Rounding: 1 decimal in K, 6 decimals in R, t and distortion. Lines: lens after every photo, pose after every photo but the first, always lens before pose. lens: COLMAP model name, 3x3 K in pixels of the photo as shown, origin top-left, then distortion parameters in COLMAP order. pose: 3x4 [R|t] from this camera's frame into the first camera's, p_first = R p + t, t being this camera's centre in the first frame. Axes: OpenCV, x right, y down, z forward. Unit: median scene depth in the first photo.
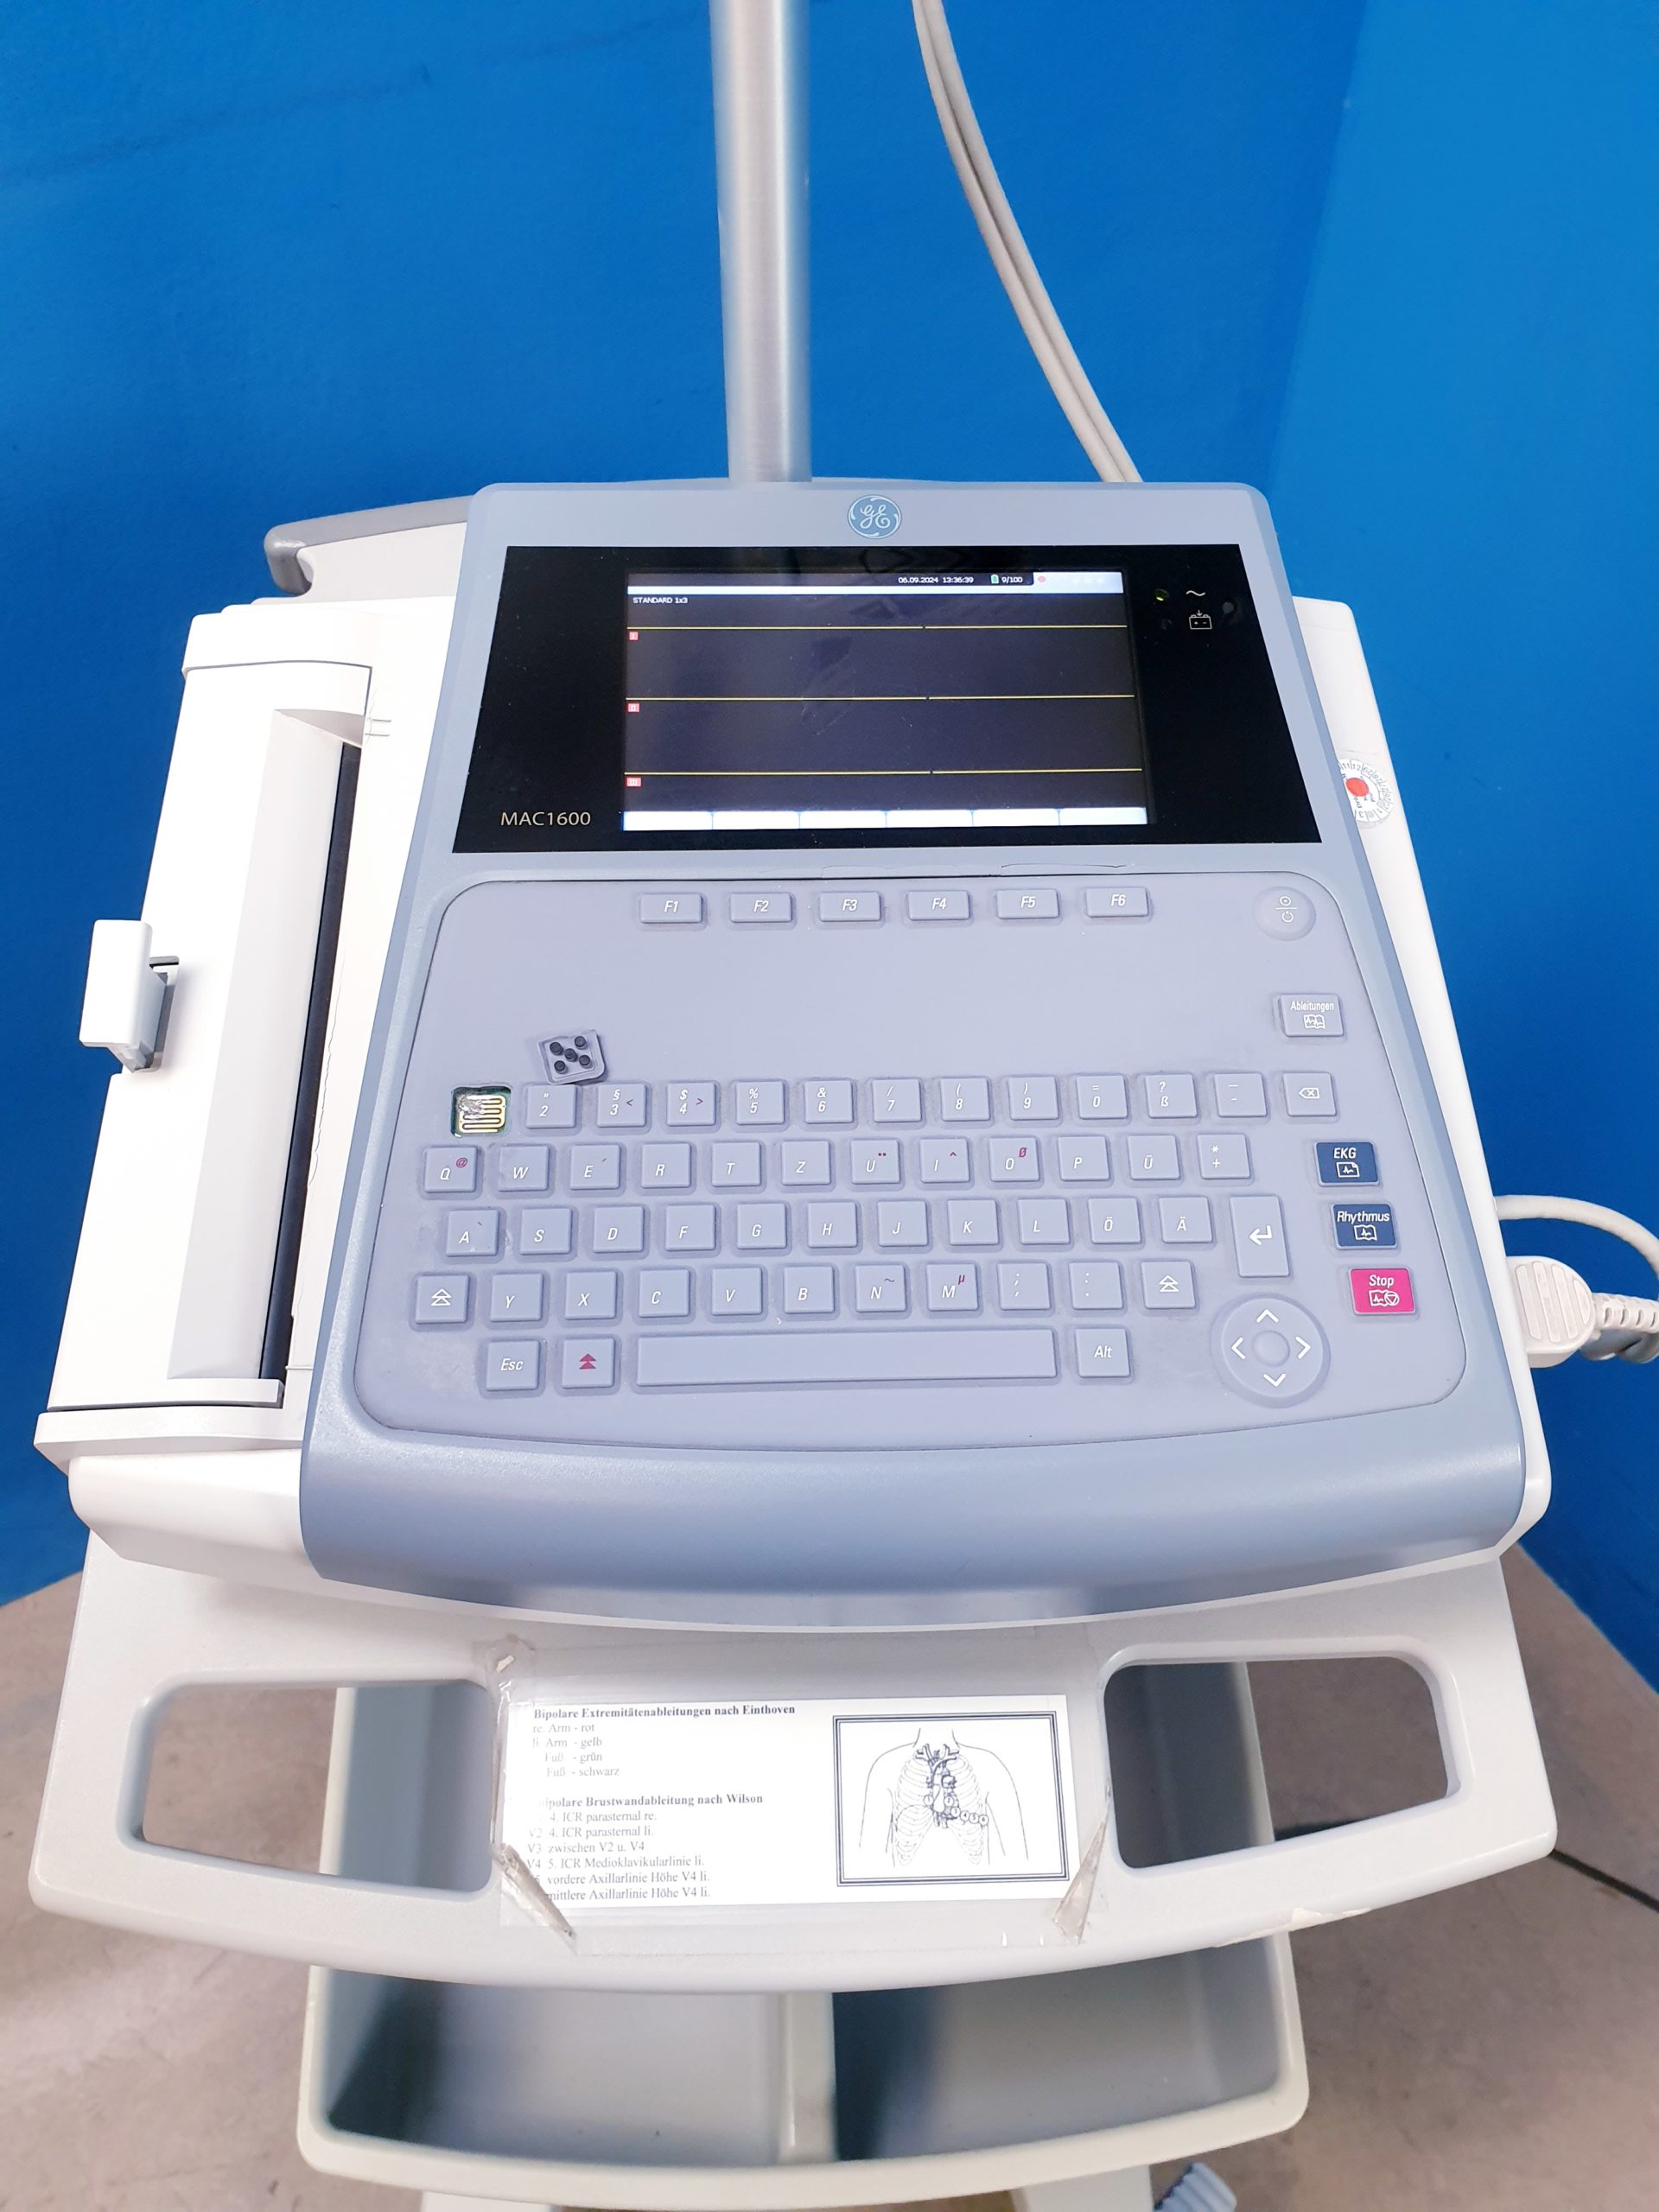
lens RADIAL K [[1757.9, 0, 813.6], [0, 1757.9, 1128.1], [0, 0, 1]] dist [-0.013154, 0.038434]
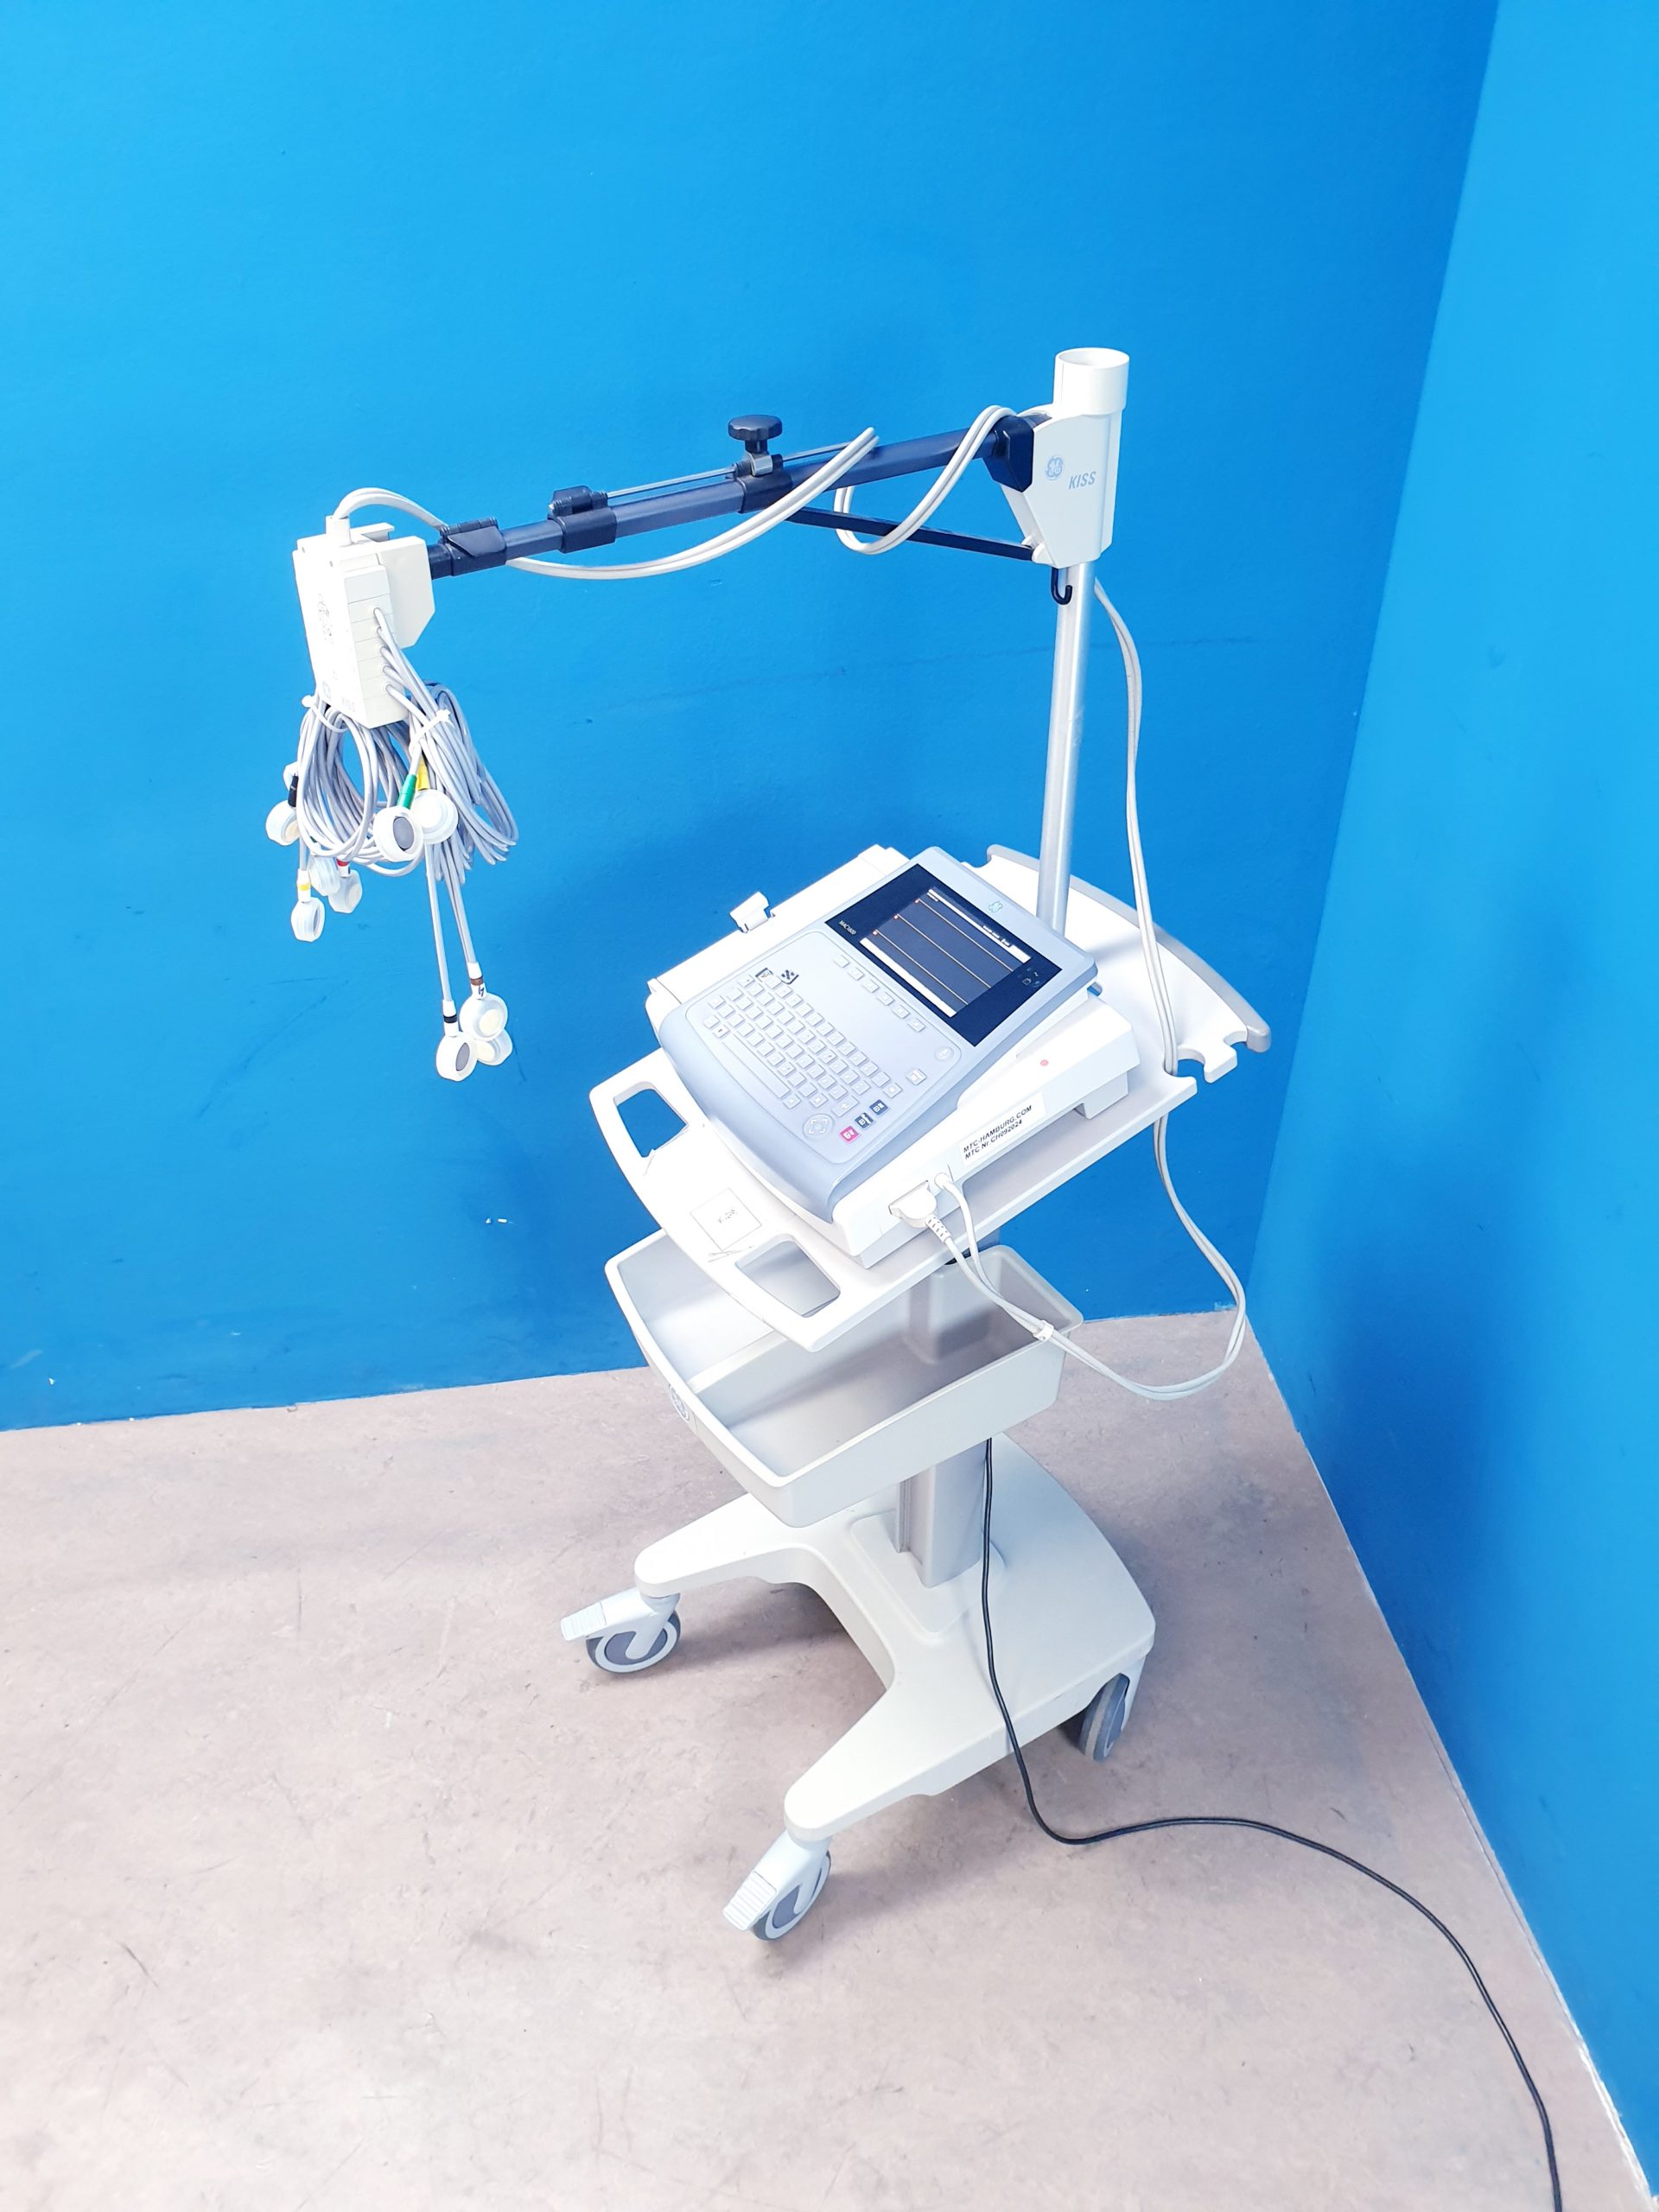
lens RADIAL K [[1757.9, 0, 862.1], [0, 1757.9, 1116.8], [0, 0, 1]] dist [-0.013154, 0.038434]
pose [[0.500234, 0.509198, -0.700345, 2.408729], [-0.614359, 0.778684, 0.127339, -0.339959], [0.610188, 0.366564, 0.702355, -1.218385]]
